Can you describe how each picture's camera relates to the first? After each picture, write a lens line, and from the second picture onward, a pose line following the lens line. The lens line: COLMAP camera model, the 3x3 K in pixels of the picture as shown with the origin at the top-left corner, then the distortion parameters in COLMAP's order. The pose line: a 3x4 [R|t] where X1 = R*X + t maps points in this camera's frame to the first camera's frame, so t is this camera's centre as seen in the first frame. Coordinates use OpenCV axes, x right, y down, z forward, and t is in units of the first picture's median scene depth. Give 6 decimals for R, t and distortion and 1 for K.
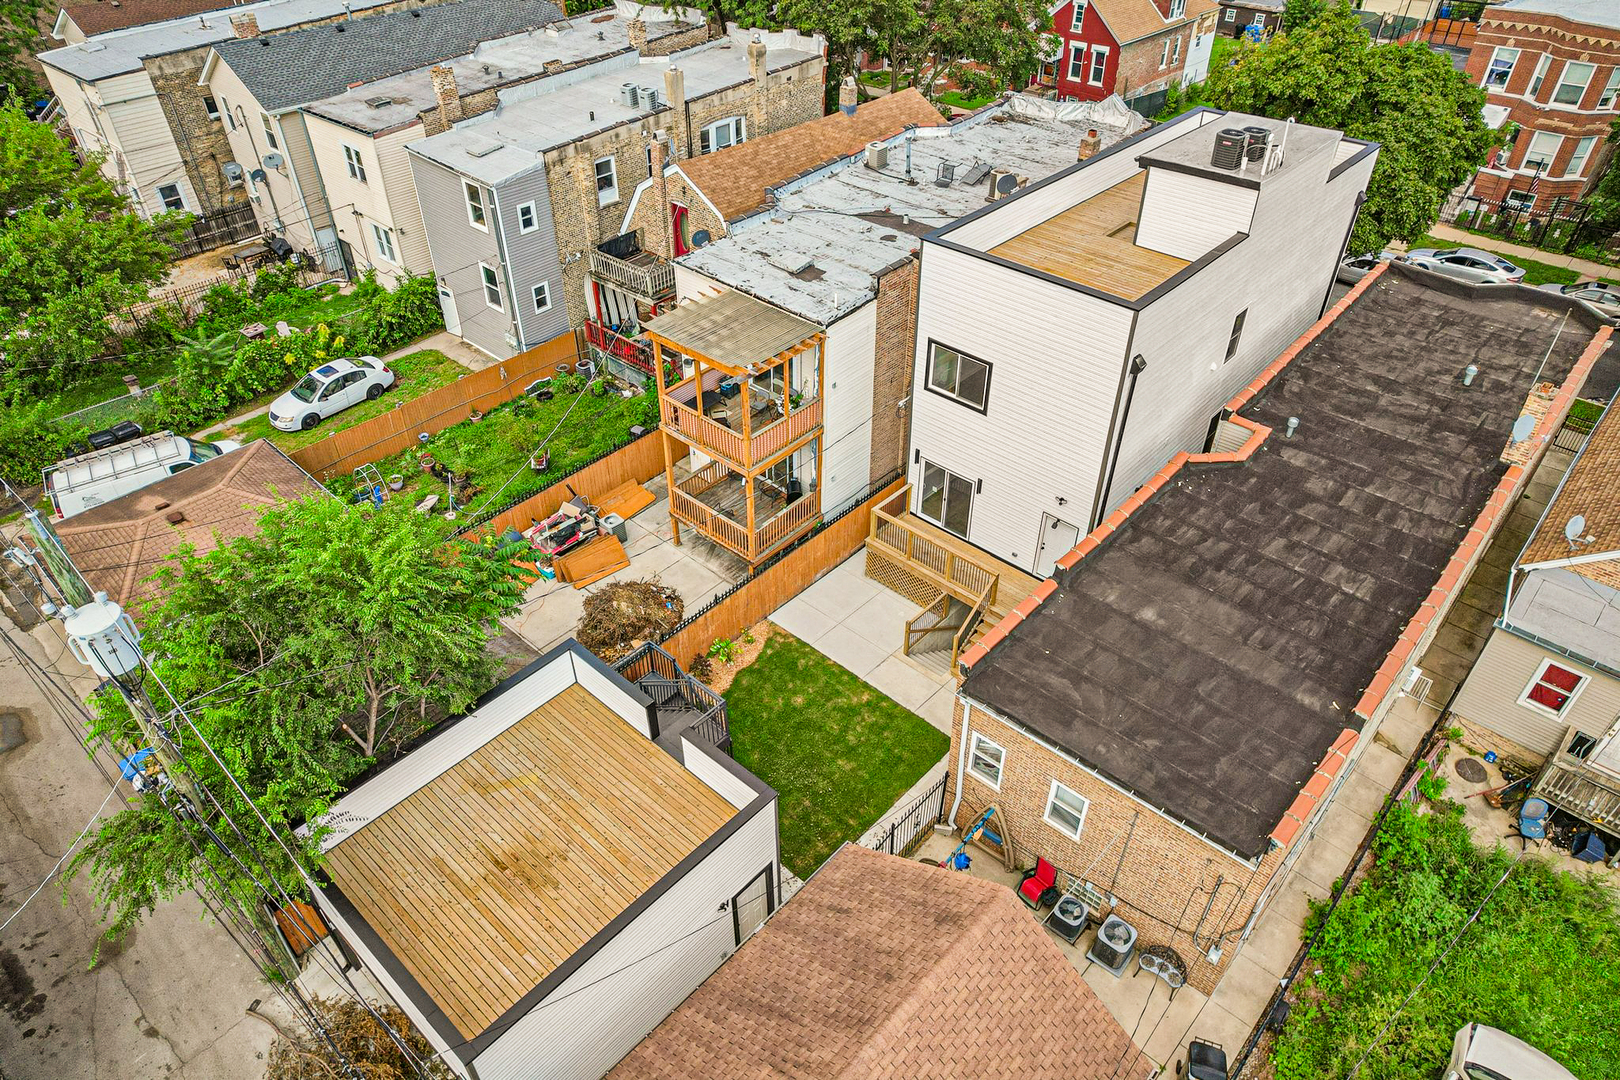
lens RADIAL K [[1039.0, 0, 813.0], [0, 1039.0, 544.1], [0, 0, 1]] dist [-0.088790, 0.082363]
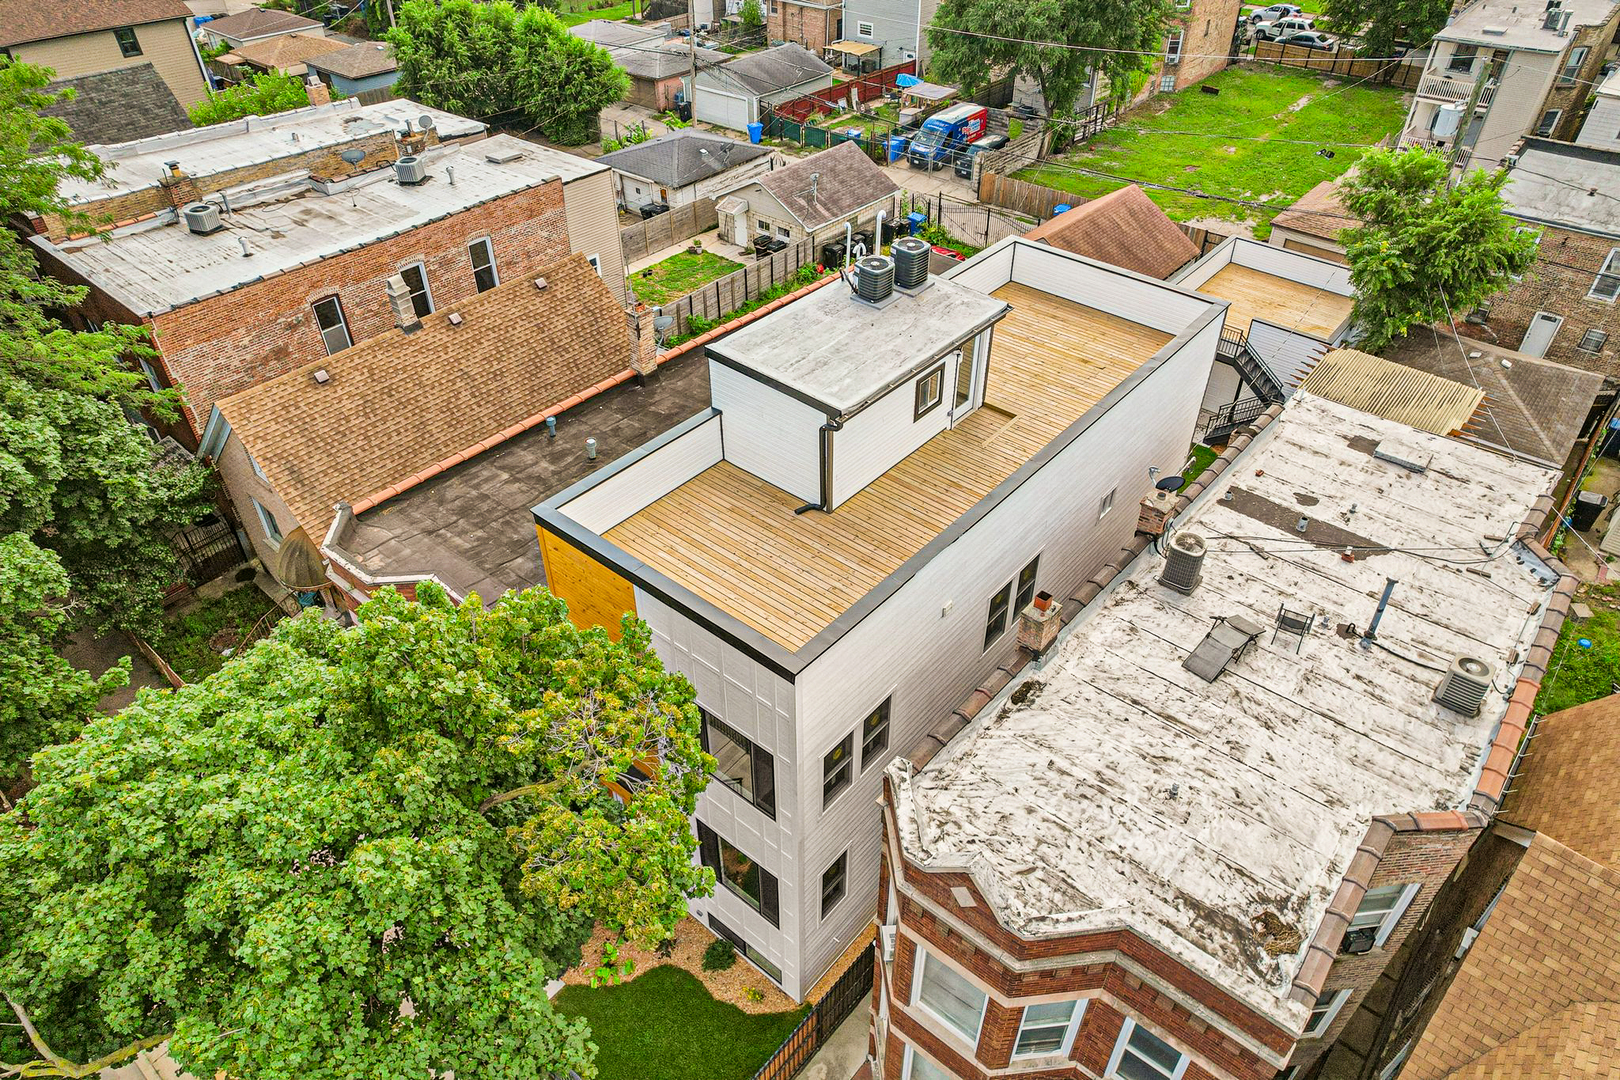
lens RADIAL K [[1039.0, 0, 813.0], [0, 1039.0, 544.1], [0, 0, 1]] dist [-0.088790, 0.082363]
pose [[-0.999371, 0.022169, -0.027670, 0.361646], [-0.022445, 0.208575, 0.977749, -0.811179], [0.027447, 0.977755, -0.207946, 0.977602]]
